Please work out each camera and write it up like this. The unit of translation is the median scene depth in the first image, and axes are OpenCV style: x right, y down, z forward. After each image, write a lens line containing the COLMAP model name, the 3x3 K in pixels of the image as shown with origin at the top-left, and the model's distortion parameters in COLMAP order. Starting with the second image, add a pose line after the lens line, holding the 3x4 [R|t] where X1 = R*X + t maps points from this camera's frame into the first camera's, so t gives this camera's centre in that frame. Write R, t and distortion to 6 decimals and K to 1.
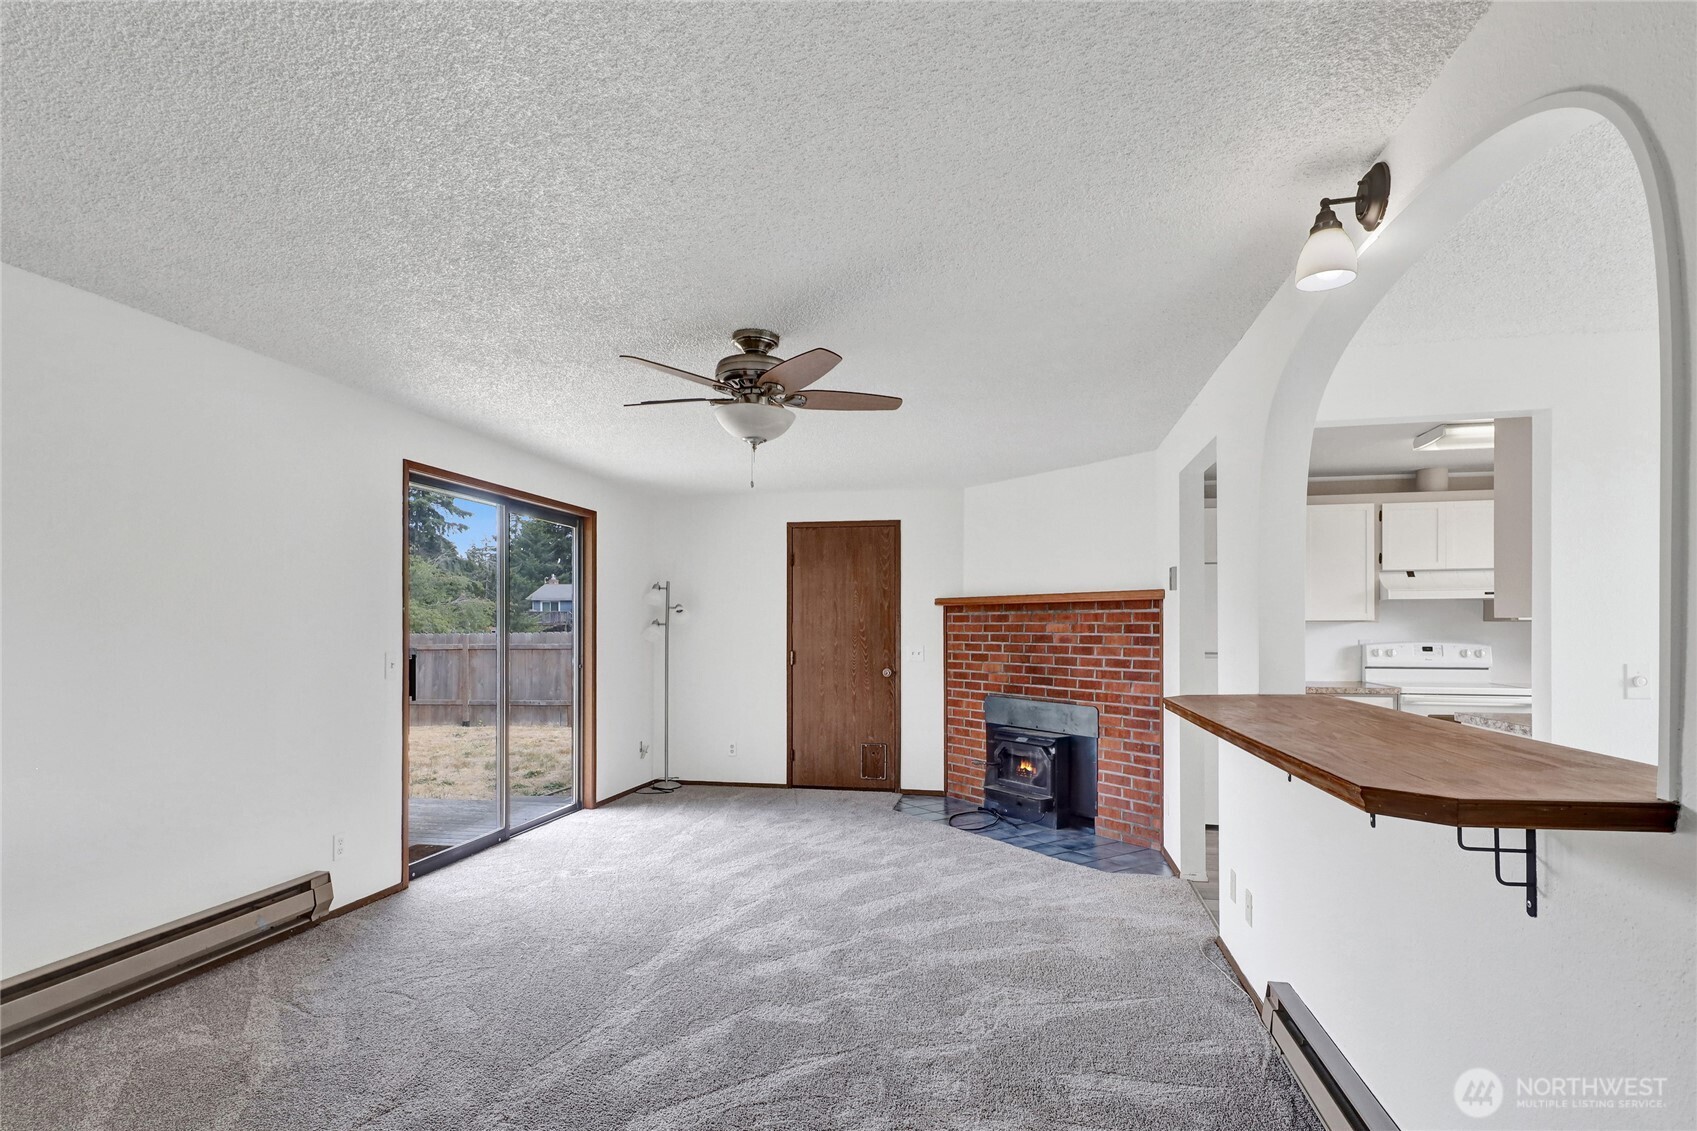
lens RADIAL K [[852.6, 0, 850.0], [0, 852.6, 632.5], [0, 0, 1]] dist [0.005703, -0.004672]
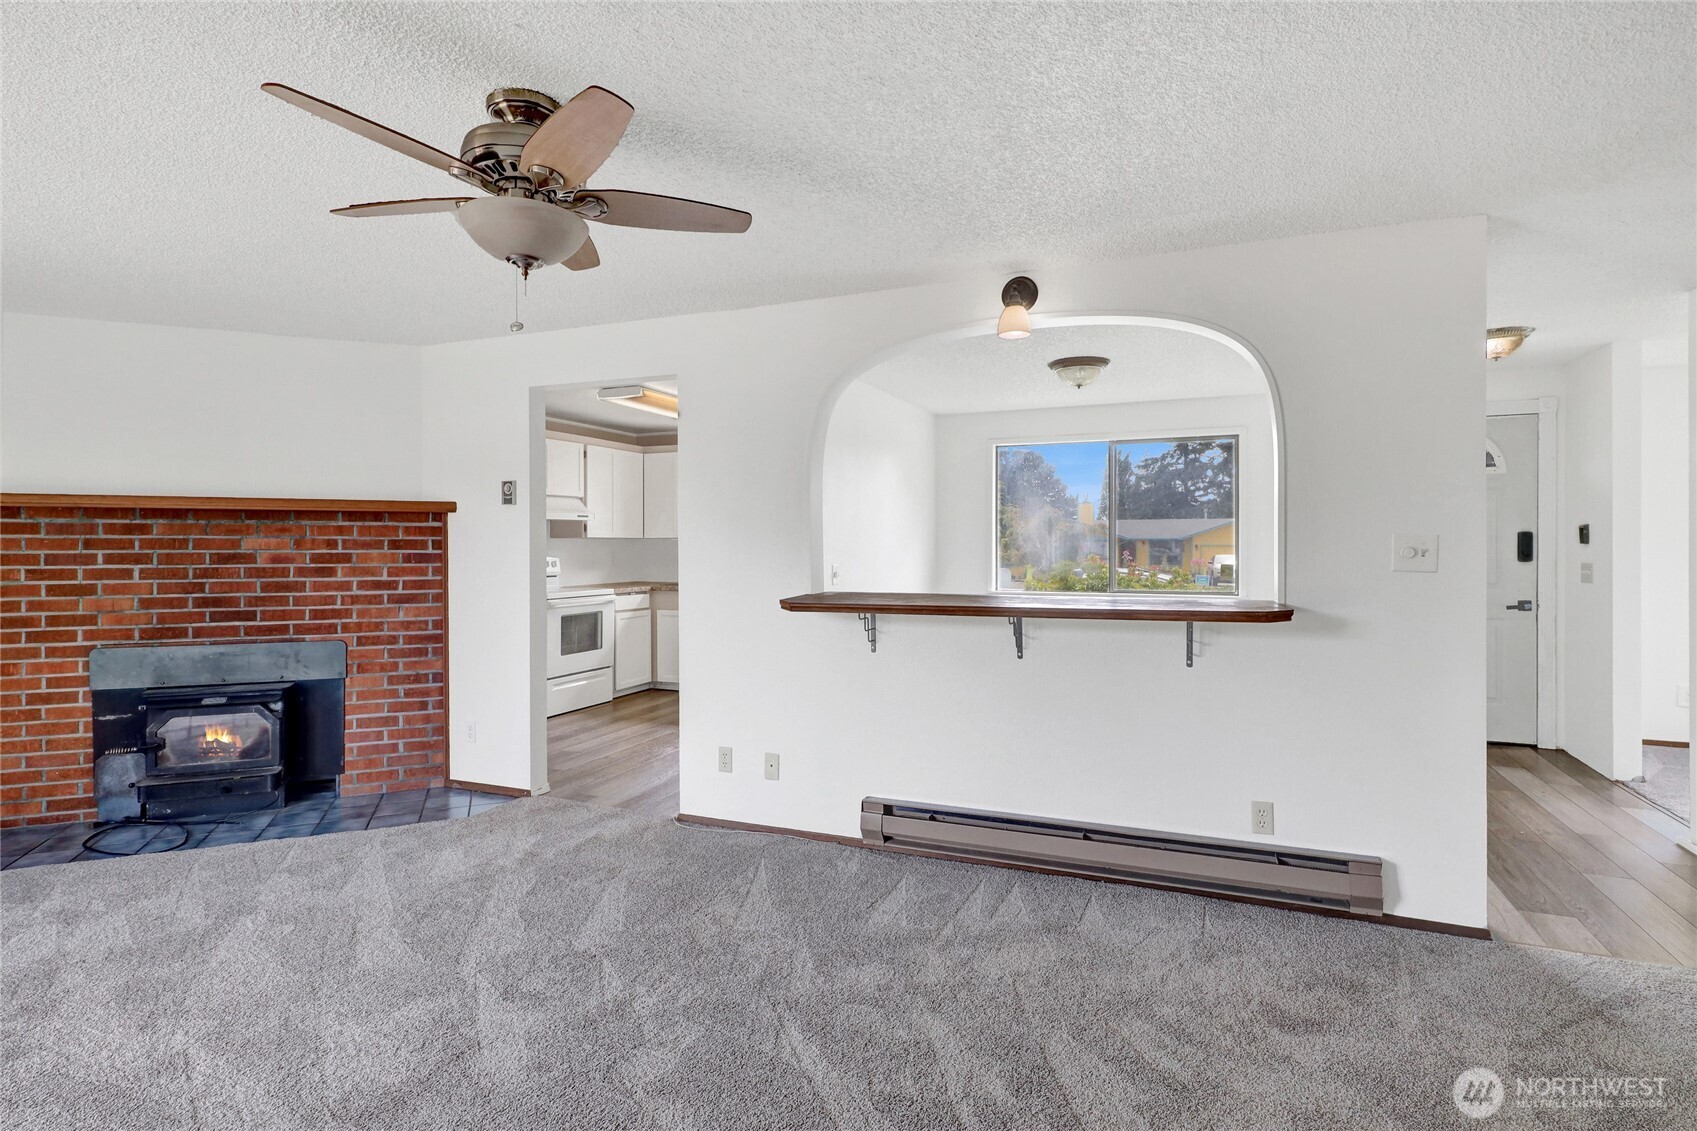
lens RADIAL K [[852.6, 0, 848.1], [0, 852.6, 544.3], [0, 0, 1]] dist [0.005703, -0.004672]
pose [[0.198135, -0.001577, 0.980174, -0.403134], [0.005249, 0.999986, 0.000548, -0.002517], [-0.980161, 0.005037, 0.198140, 0.349942]]
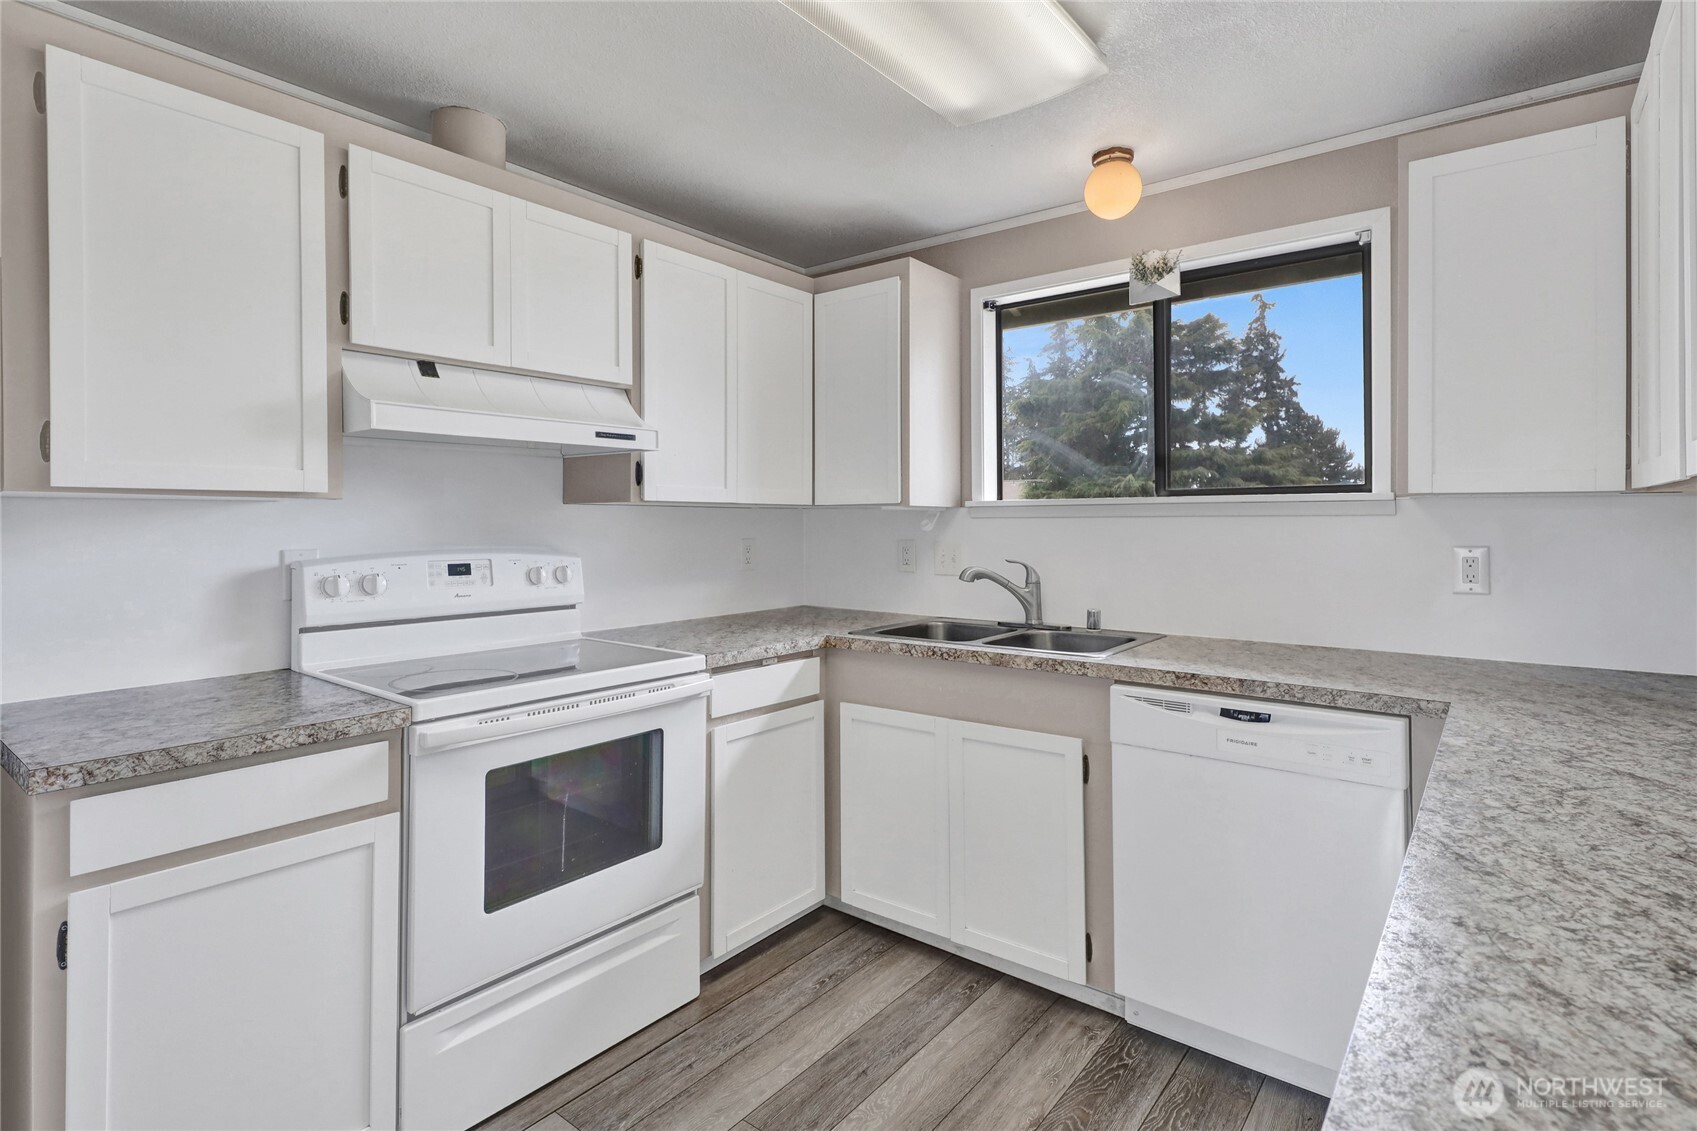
lens RADIAL K [[852.6, 0, 869.0], [0, 852.6, 522.2], [0, 0, 1]] dist [0.005703, -0.004672]
pose [[0.431973, -0.002282, 0.901884, 0.416650], [0.003805, 0.999993, 0.000708, -0.002601], [-0.901879, 0.003126, 0.431978, 0.684519]]
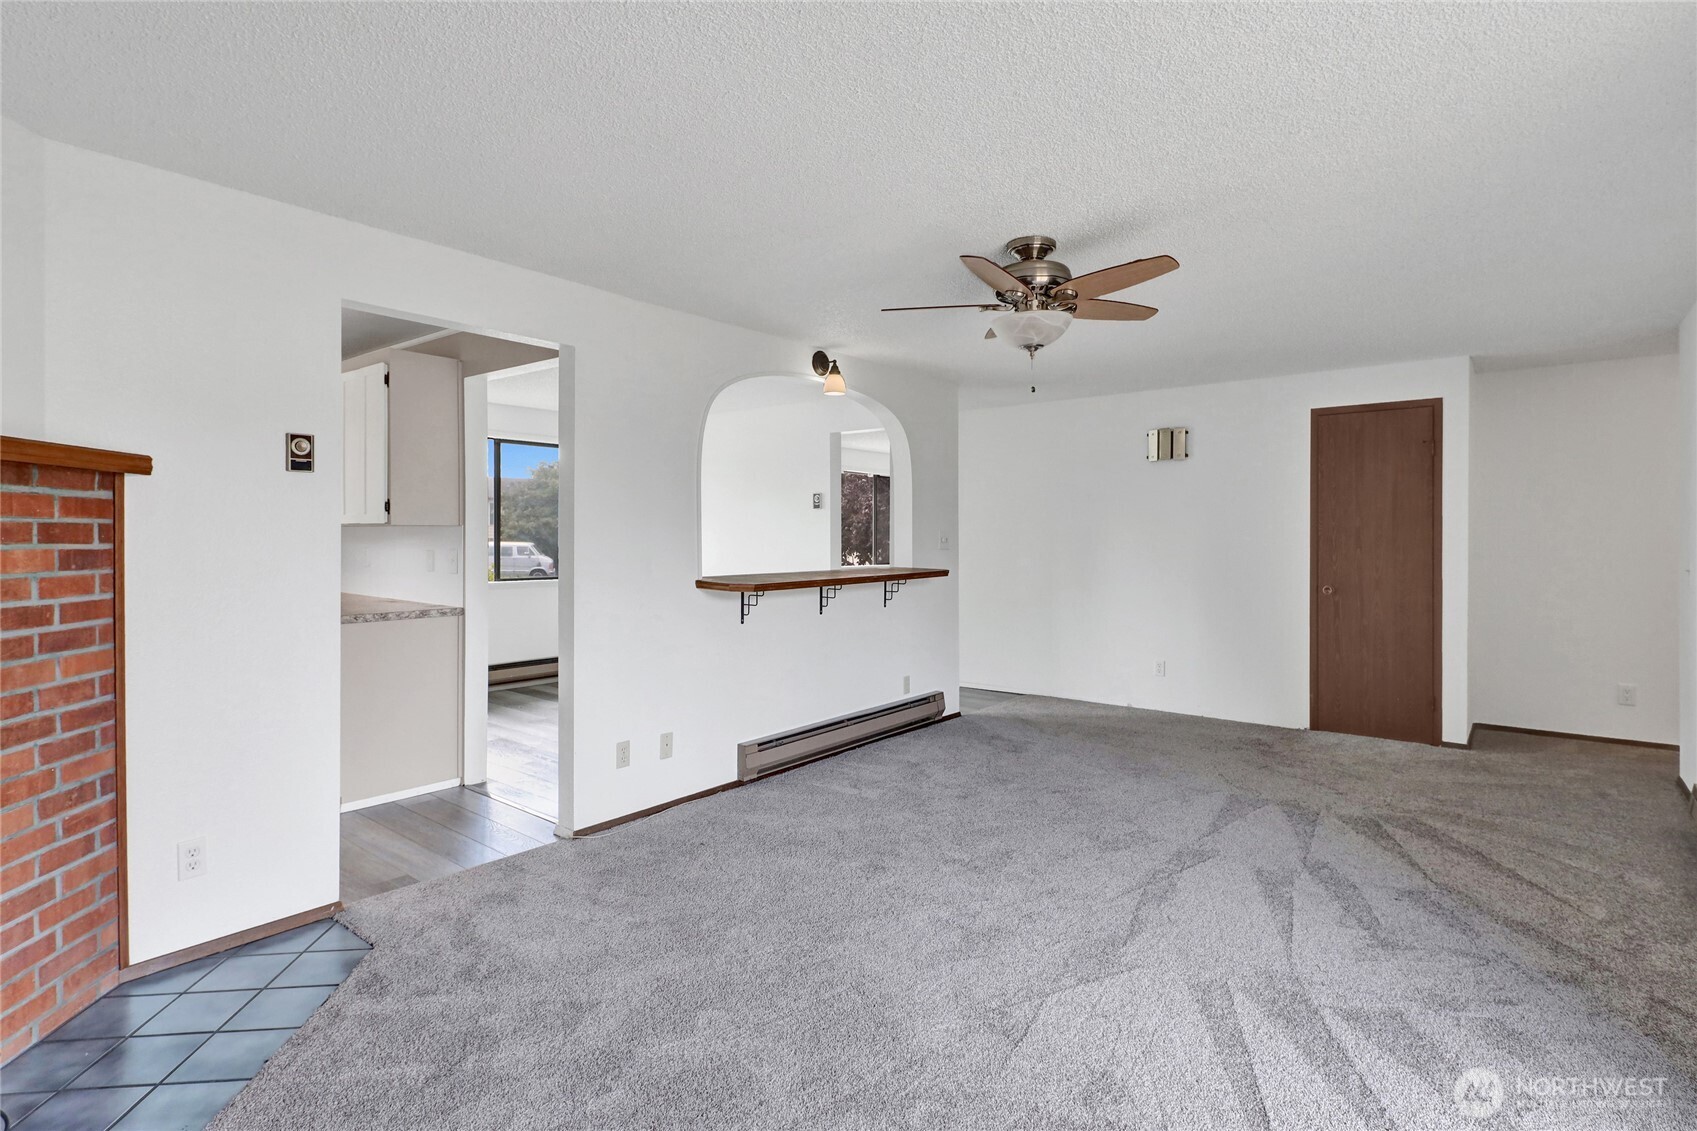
lens RADIAL K [[852.6, 0, 850.2], [0, 852.6, 545.4], [0, 0, 1]] dist [0.005703, -0.004672]
pose [[-0.893124, -0.006544, 0.449764, -0.209737], [-0.000842, 0.999917, 0.012875, -0.003718], [-0.449810, 0.011120, -0.893055, 1.117778]]
